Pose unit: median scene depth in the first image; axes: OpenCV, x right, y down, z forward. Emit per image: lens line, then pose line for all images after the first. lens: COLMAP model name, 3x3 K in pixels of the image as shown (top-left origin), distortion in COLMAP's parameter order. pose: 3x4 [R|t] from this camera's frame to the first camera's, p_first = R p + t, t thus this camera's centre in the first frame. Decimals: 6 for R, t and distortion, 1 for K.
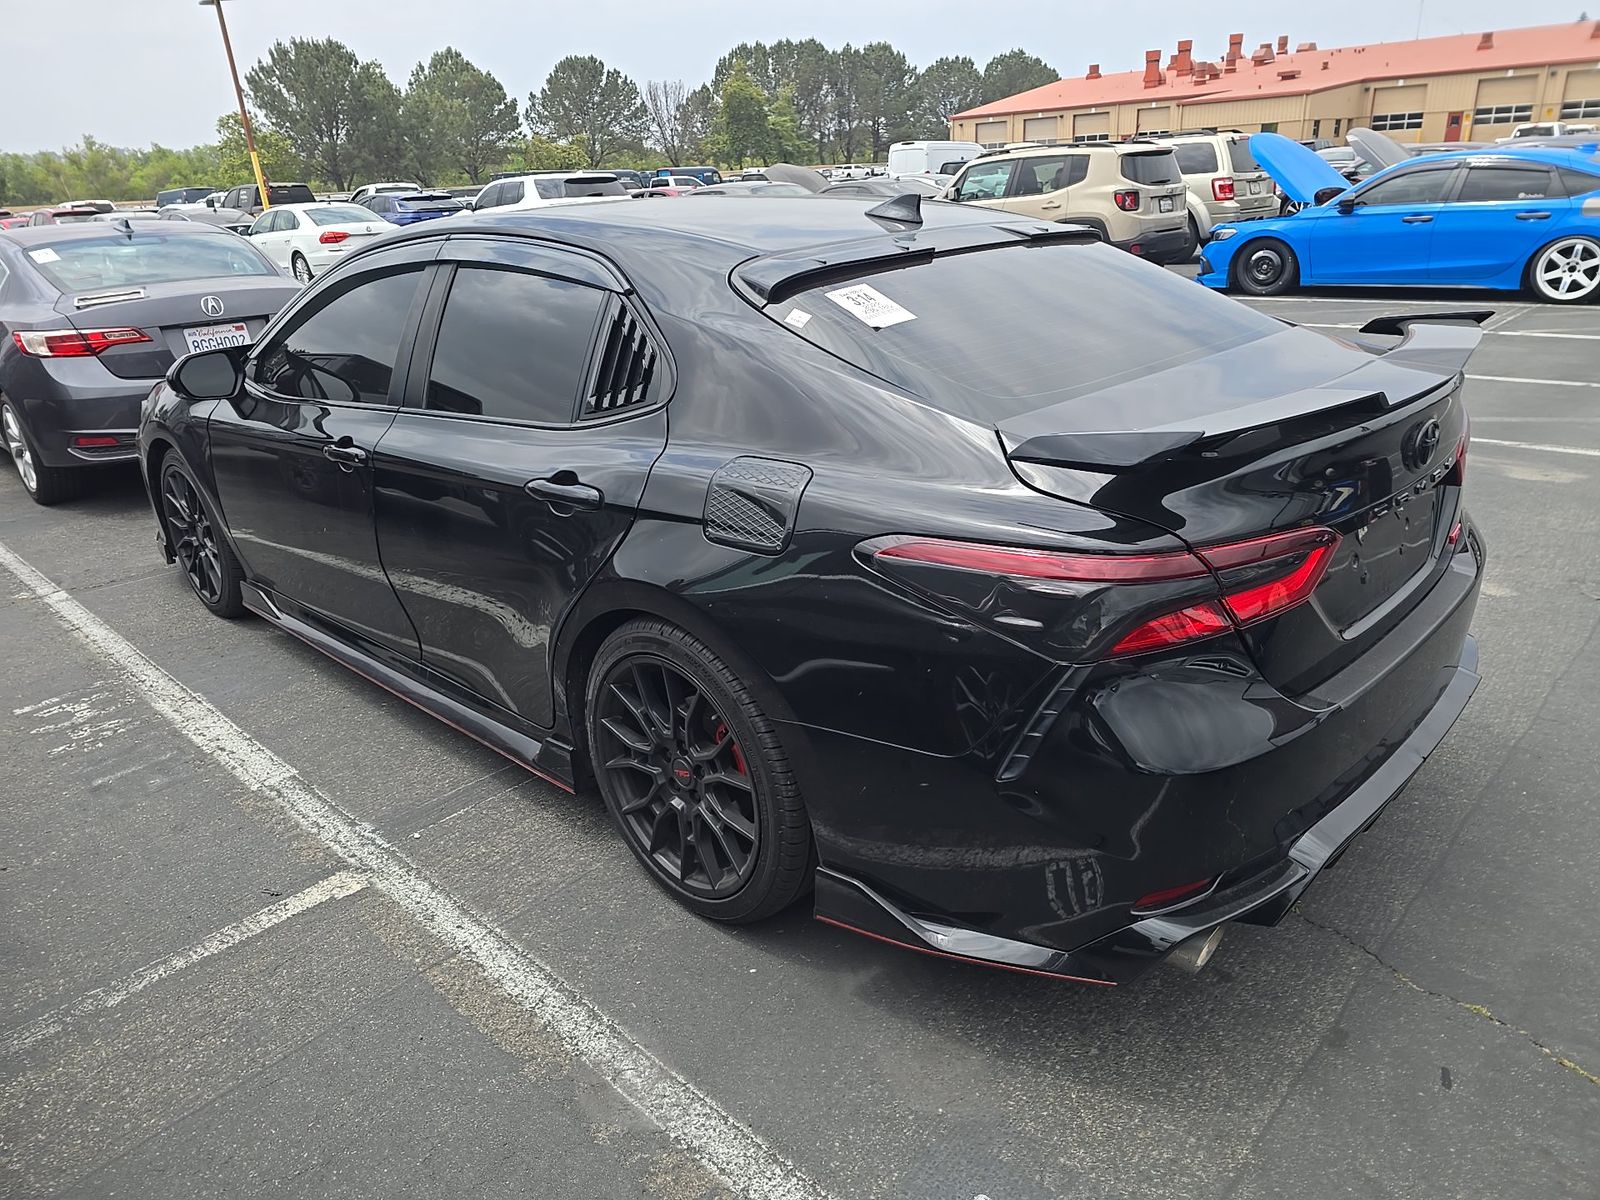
lens RADIAL K [[1130.8, 0, 794.9], [0, 1130.8, 598.7], [0, 0, 1]] dist [0.056891, -0.047241]
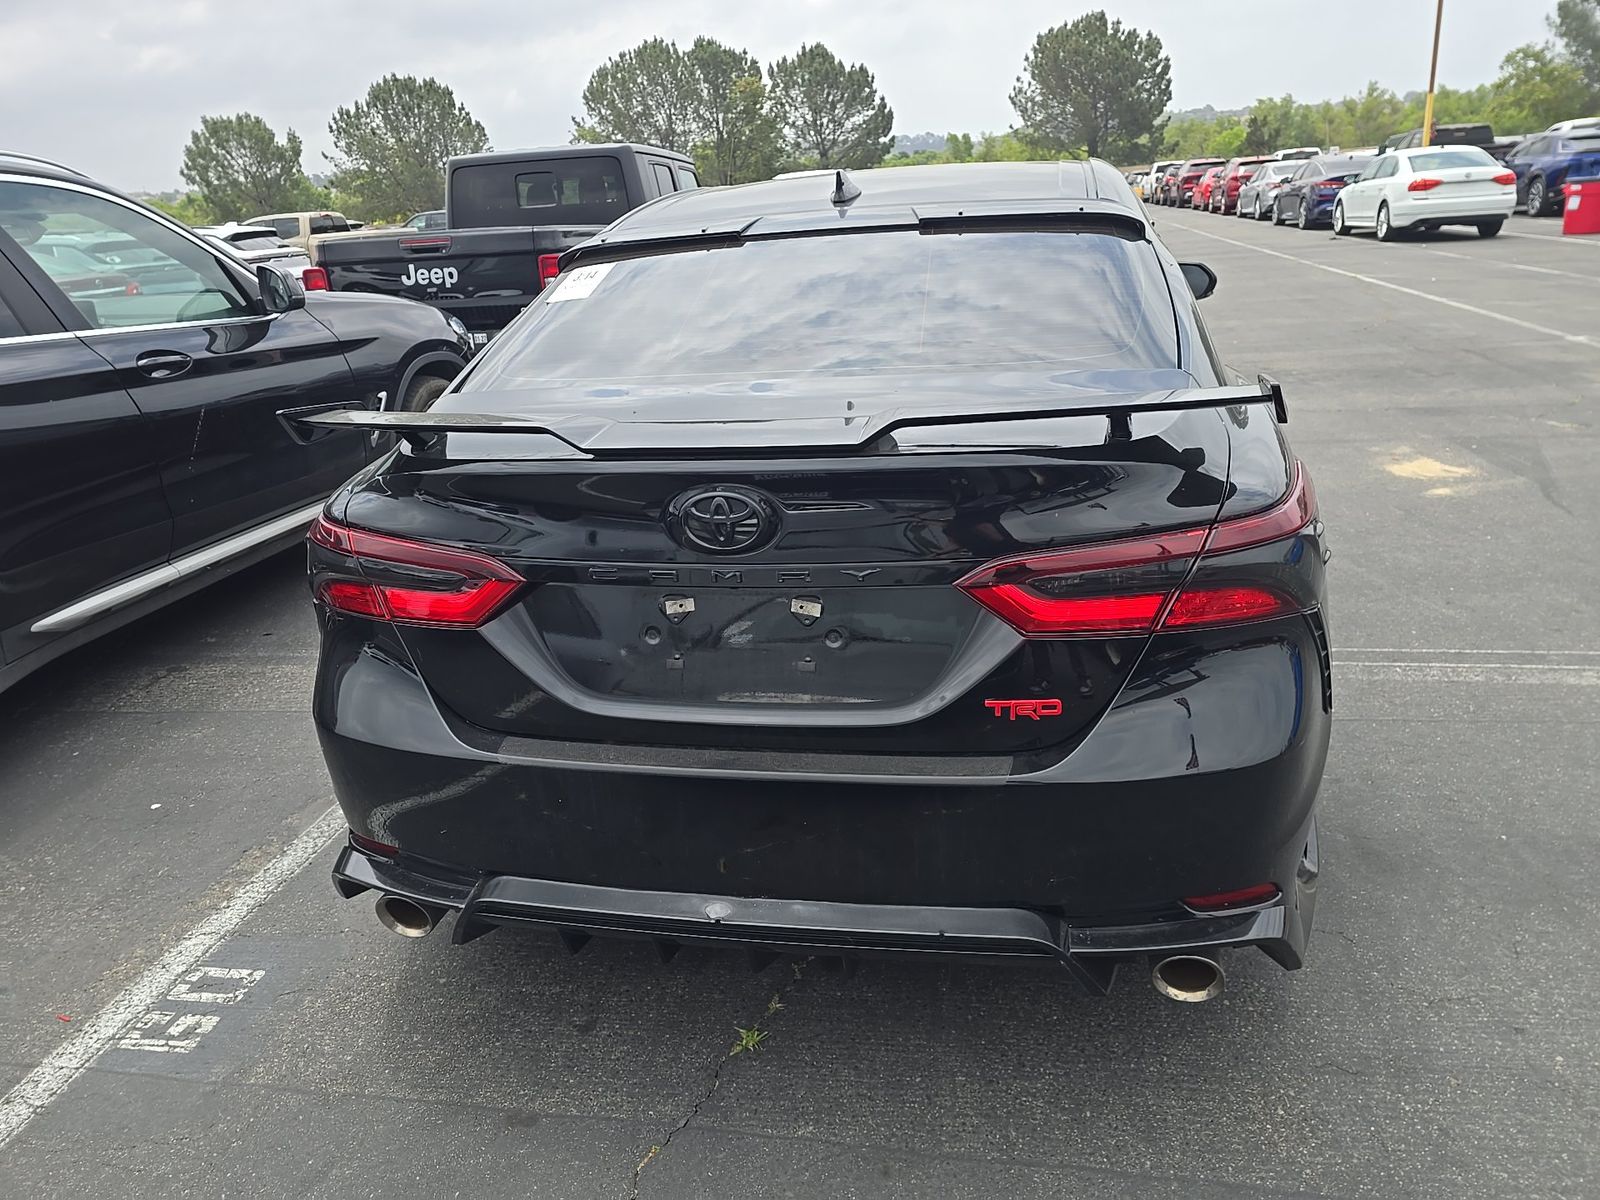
lens RADIAL K [[1130.8, 0, 794.9], [0, 1130.8, 598.7], [0, 0, 1]] dist [0.056891, -0.047241]
pose [[0.510906, 0.298286, -0.806226, 0.116895], [-0.260919, 0.947432, 0.185184, -0.023157], [0.819082, 0.115748, 0.561878, 0.060323]]
